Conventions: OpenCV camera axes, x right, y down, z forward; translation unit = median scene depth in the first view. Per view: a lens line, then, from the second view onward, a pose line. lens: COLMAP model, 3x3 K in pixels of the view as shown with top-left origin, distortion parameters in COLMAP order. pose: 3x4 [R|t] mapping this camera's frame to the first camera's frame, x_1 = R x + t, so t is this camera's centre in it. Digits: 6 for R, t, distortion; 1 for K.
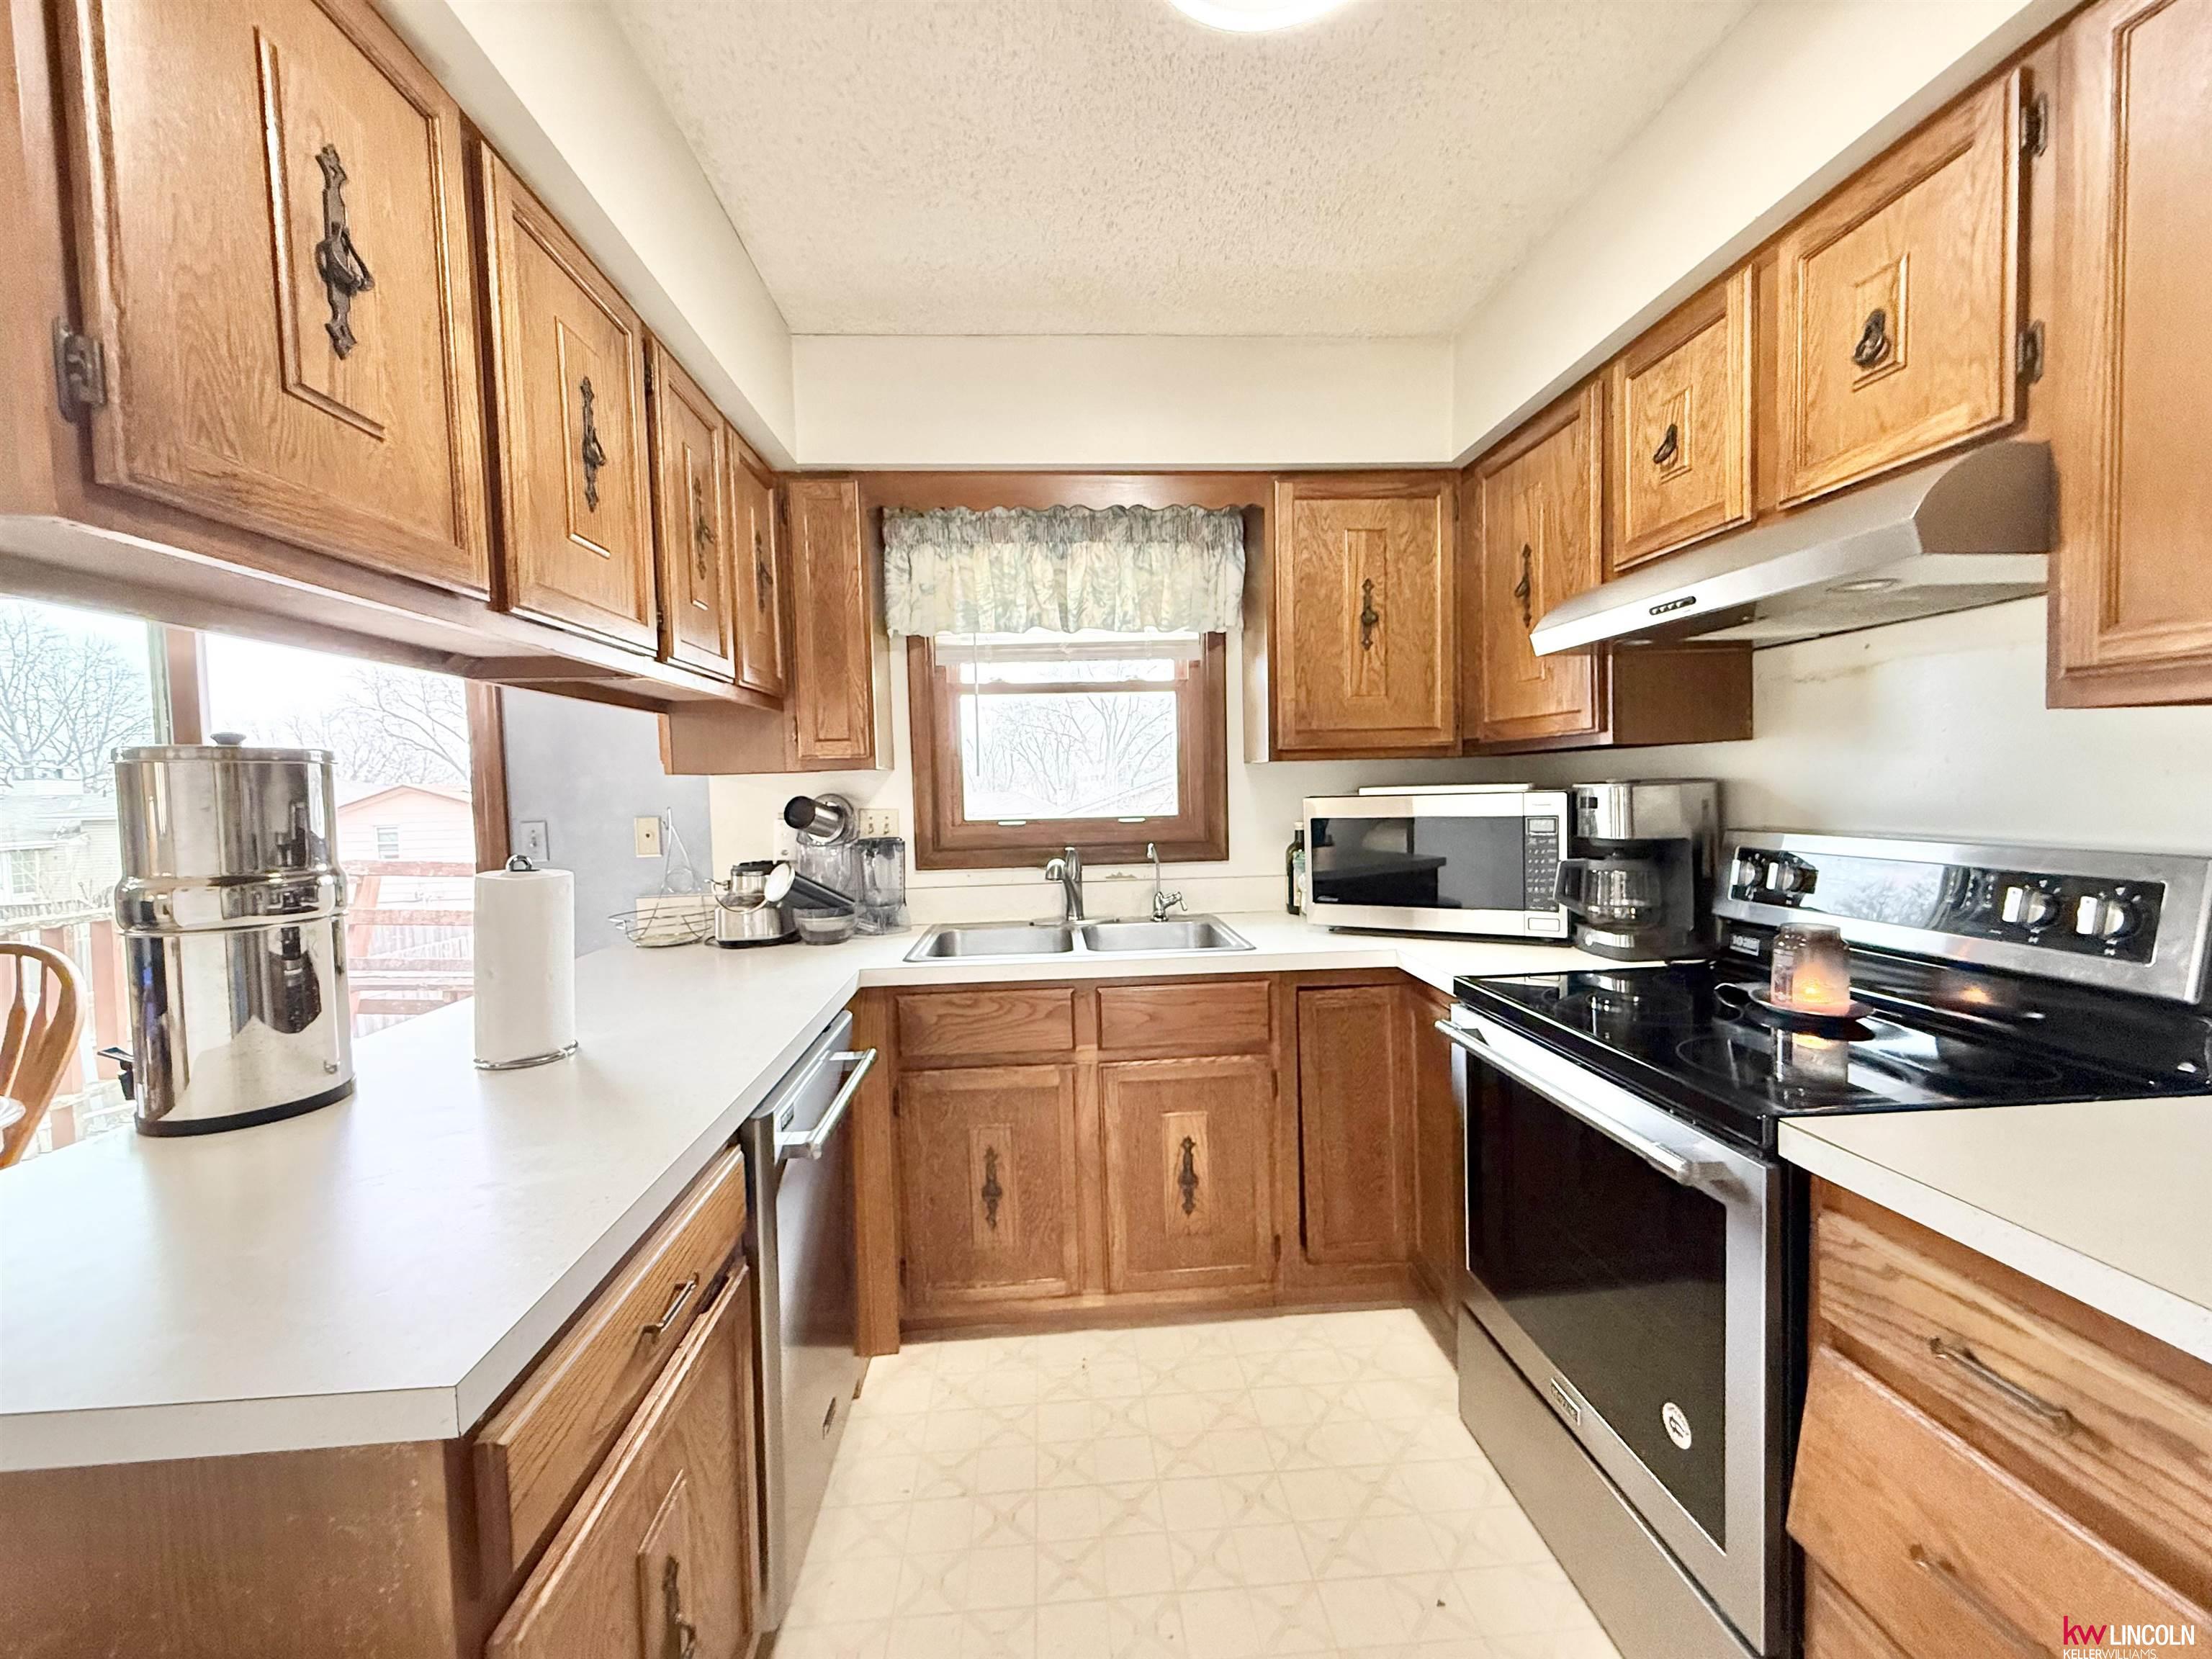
lens RADIAL K [[880.5, 0, 1104.8], [0, 880.5, 825.9], [0, 0, 1]] dist [-0.000978, 0.000264]
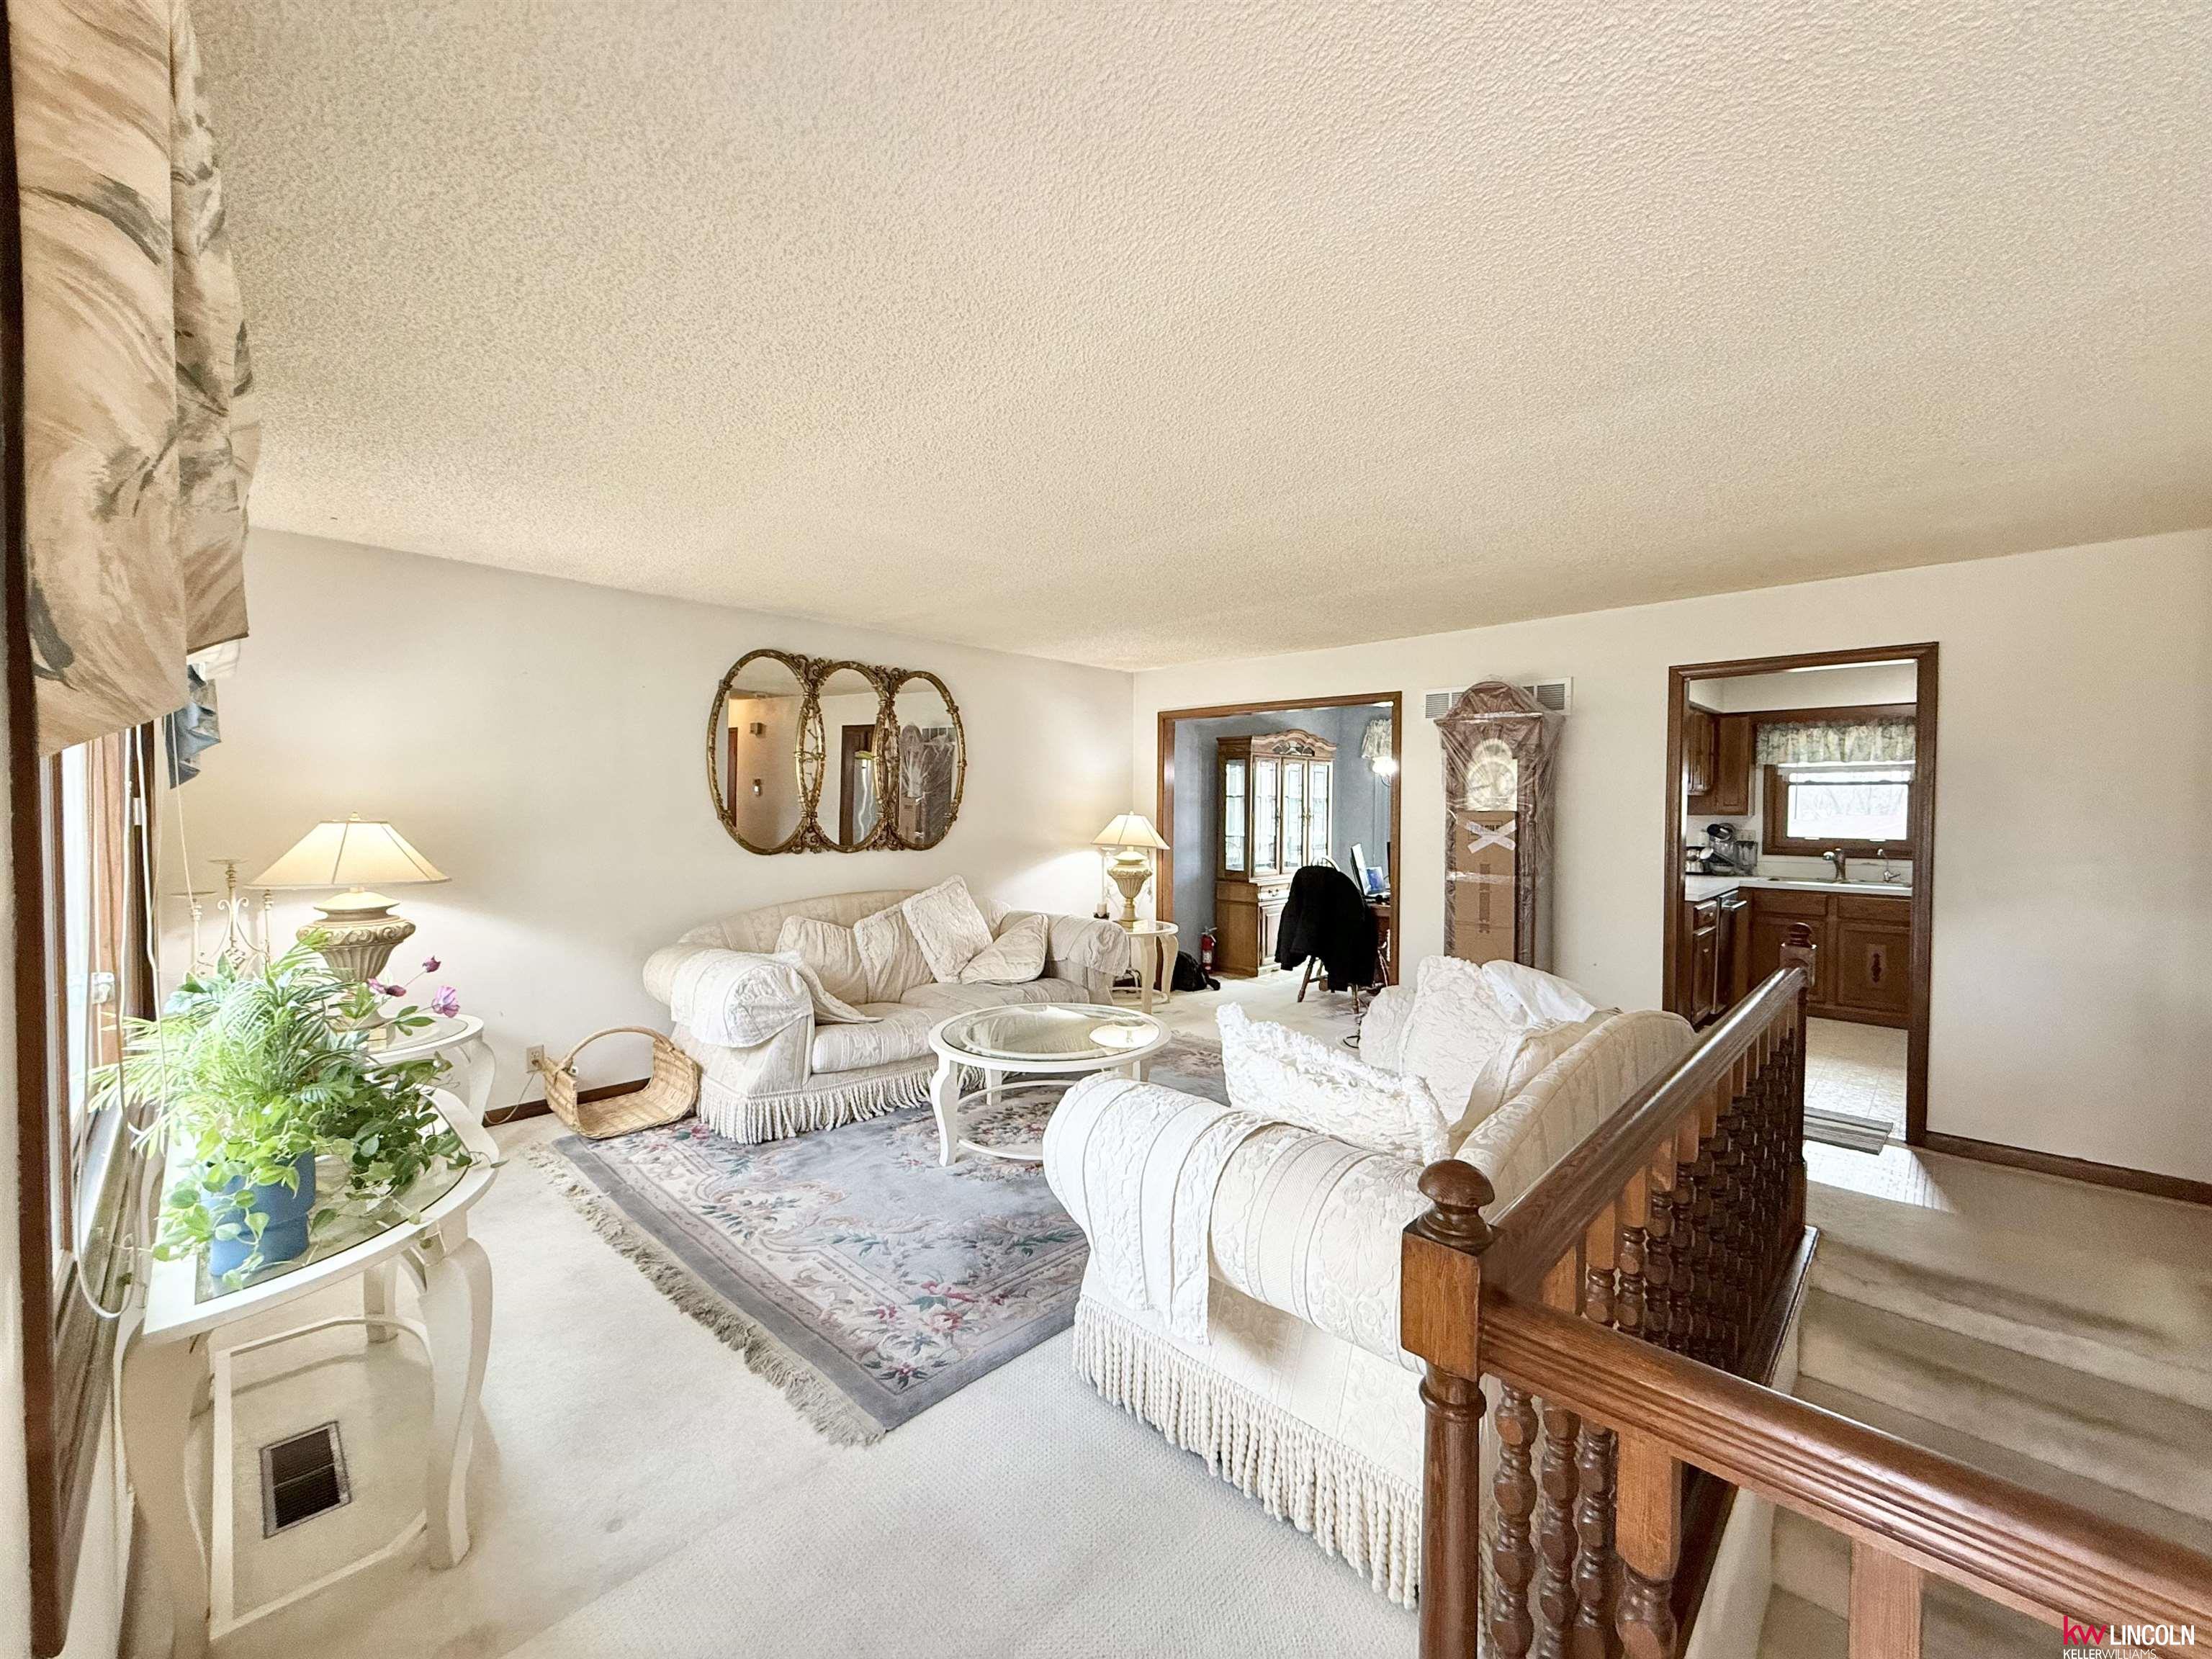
lens RADIAL K [[880.5, 0, 1104.8], [0, 880.5, 825.9], [0, 0, 1]] dist [-0.000978, 0.000264]
pose [[0.669296, 0.050957, -0.741246, 0.508003], [-0.061591, 0.998017, 0.012995, 0.065422], [0.740438, 0.036957, 0.671108, -2.724224]]
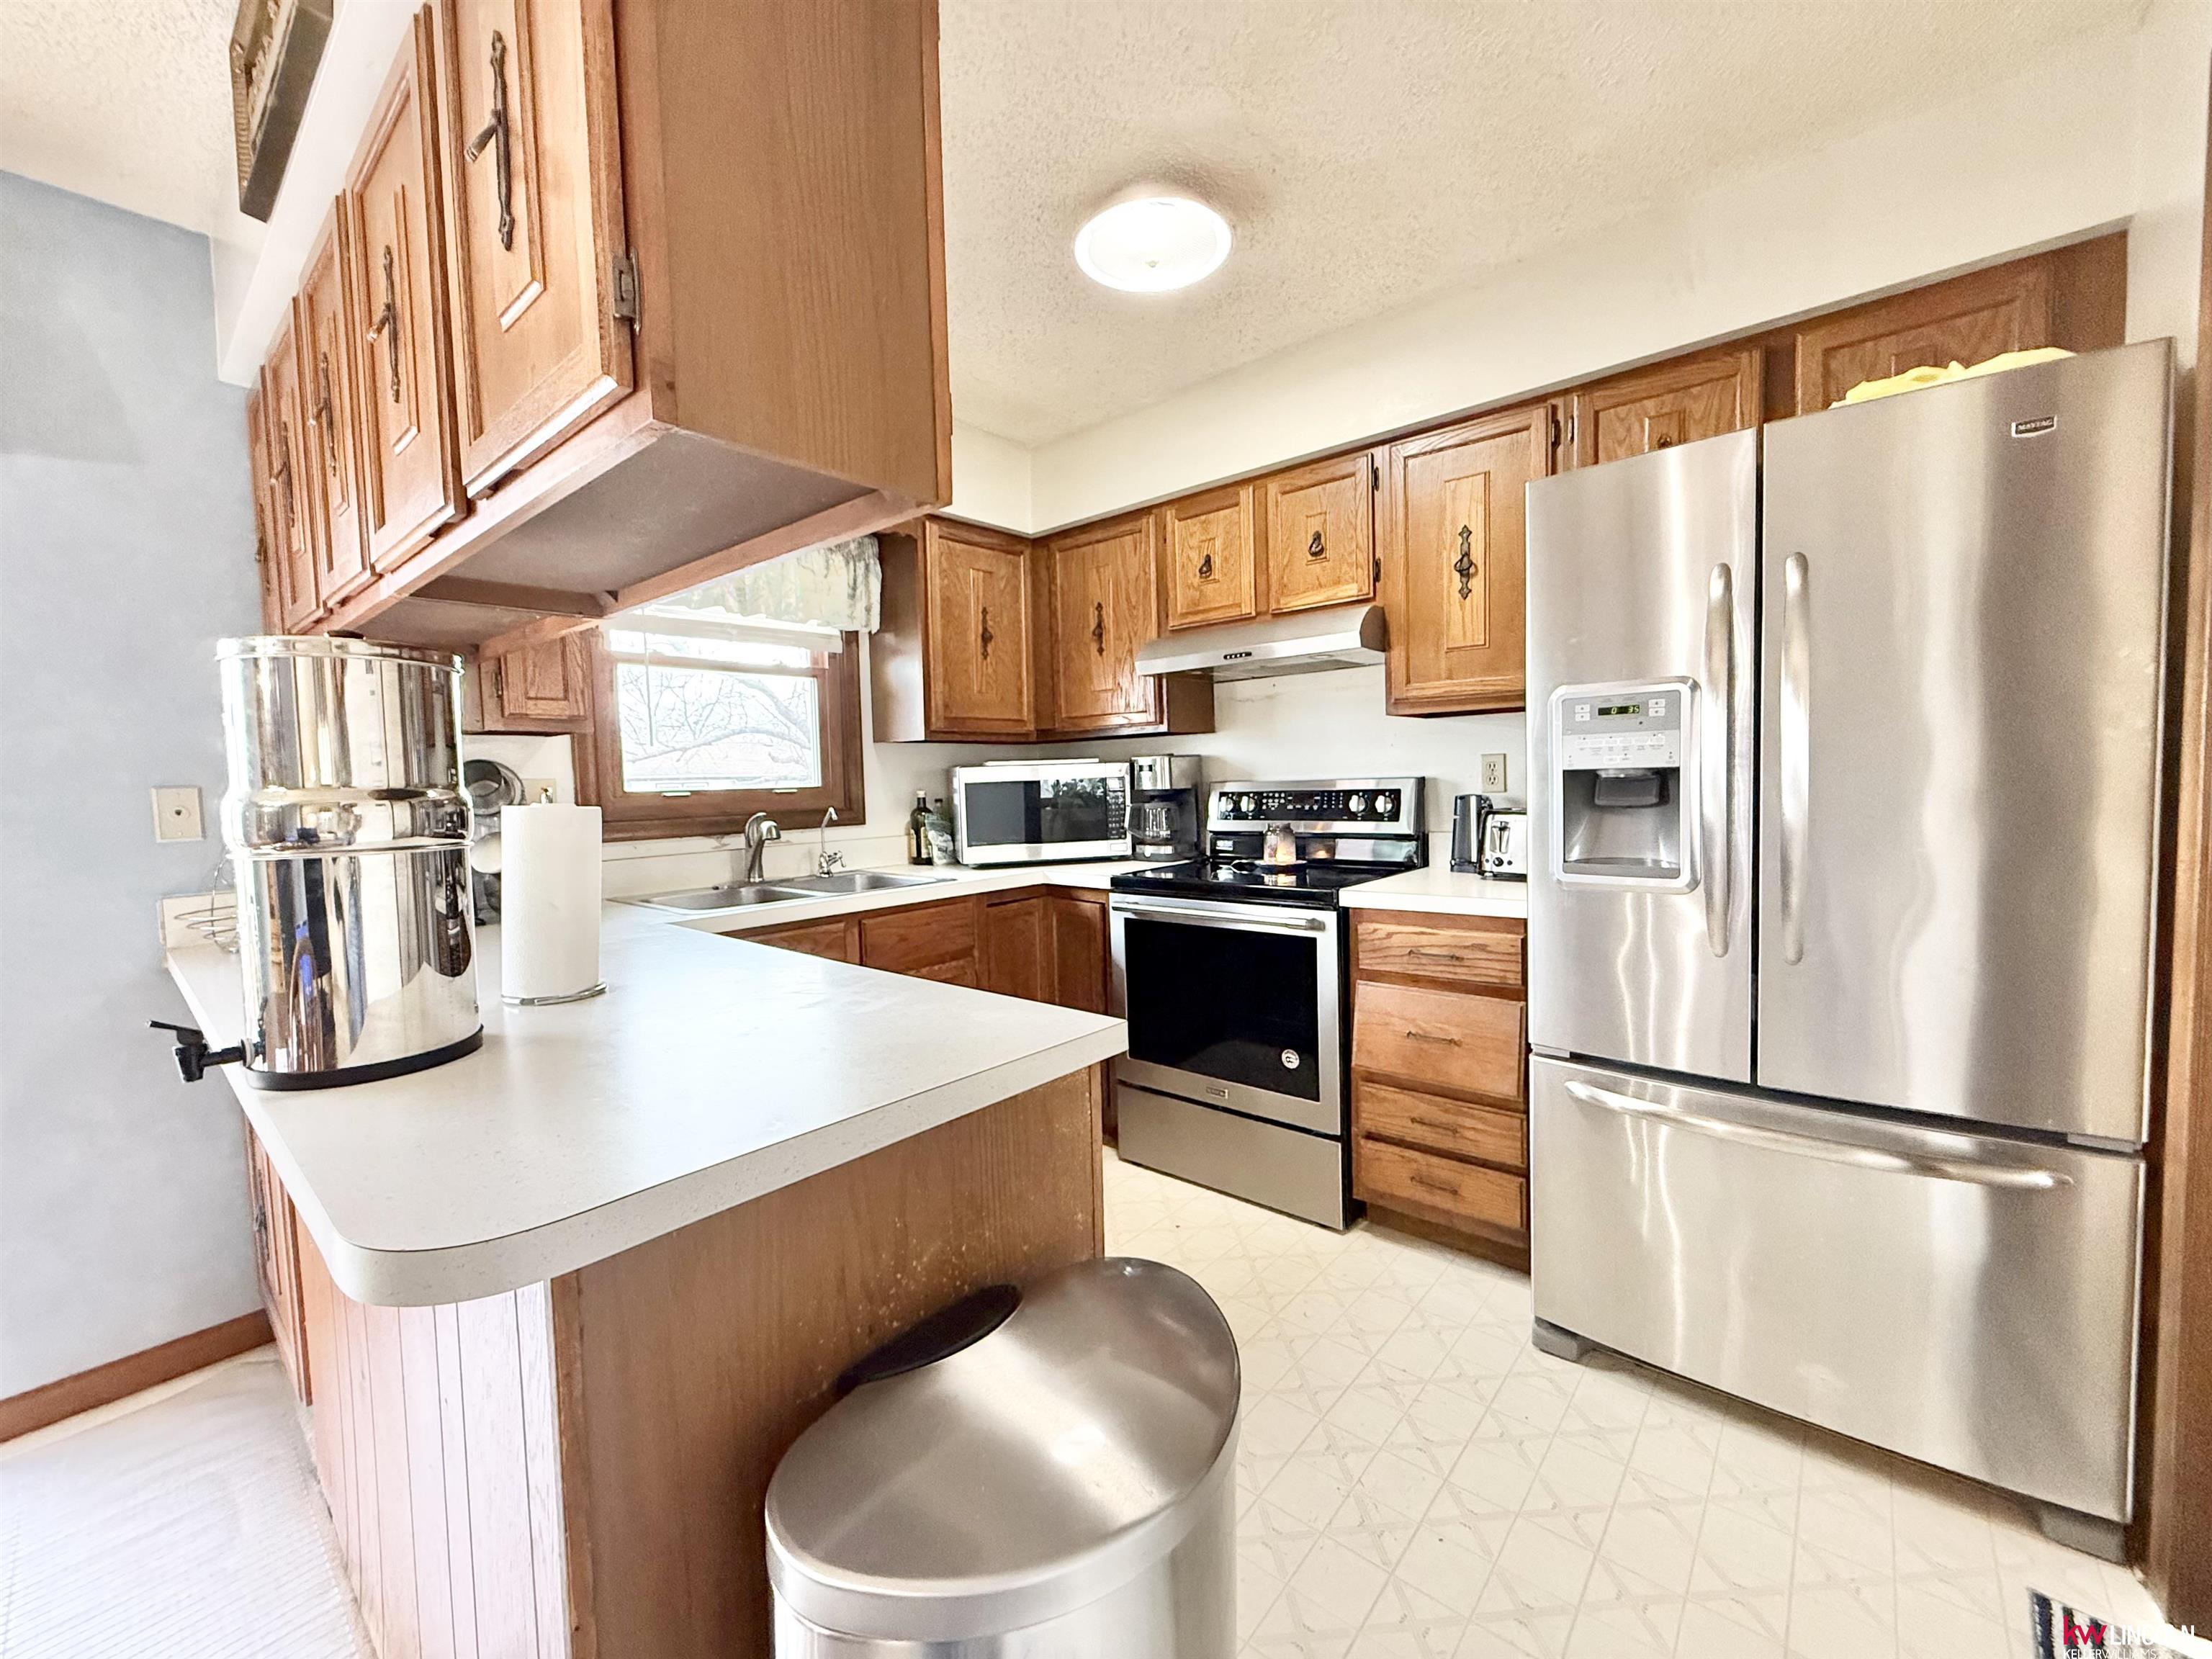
lens RADIAL K [[880.5, 0, 1104.8], [0, 880.5, 825.9], [0, 0, 1]] dist [-0.000978, 0.000264]
pose [[0.699653, -0.032776, 0.713730, -0.638076], [0.044204, 0.999019, 0.002545, 0.069610], [-0.713114, 0.029770, 0.700416, -0.080010]]
